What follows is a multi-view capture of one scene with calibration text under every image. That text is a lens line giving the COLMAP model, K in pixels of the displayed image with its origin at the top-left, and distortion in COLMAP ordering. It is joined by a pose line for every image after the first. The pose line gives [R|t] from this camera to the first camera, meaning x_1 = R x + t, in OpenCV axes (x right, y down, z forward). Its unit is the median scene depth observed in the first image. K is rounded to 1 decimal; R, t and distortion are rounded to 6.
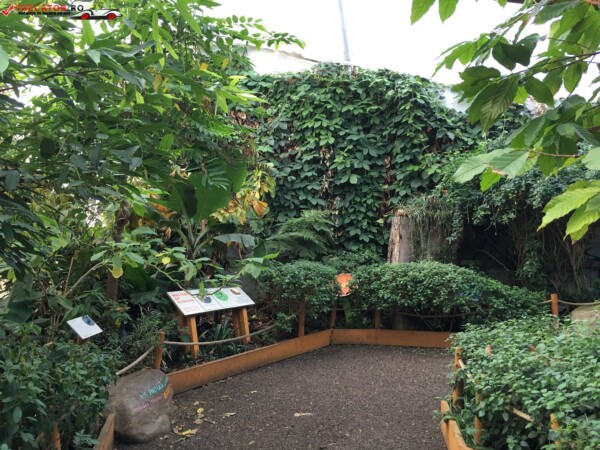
lens RADIAL K [[502.3, 0, 300.1], [0, 502.3, 224.6], [0, 0, 1]] dist [0.057353, -0.086117]
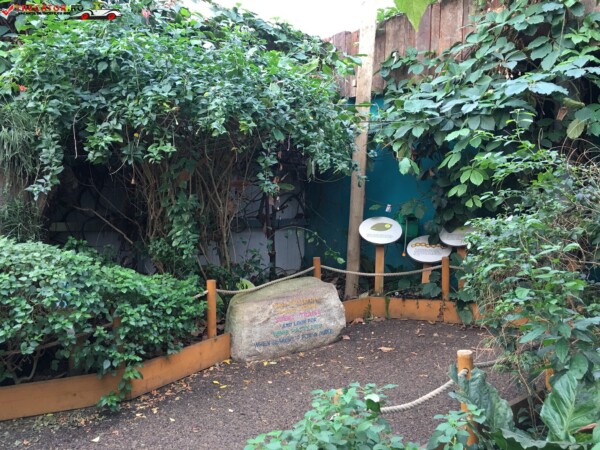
lens RADIAL K [[502.3, 0, 300.1], [0, 502.3, 224.1], [0, 0, 1]] dist [0.057353, -0.086117]
pose [[0.685210, -0.026415, 0.727866, 0.128601], [-0.048231, 0.995503, 0.081533, 0.011264], [-0.726747, -0.090973, 0.680855, 0.523154]]
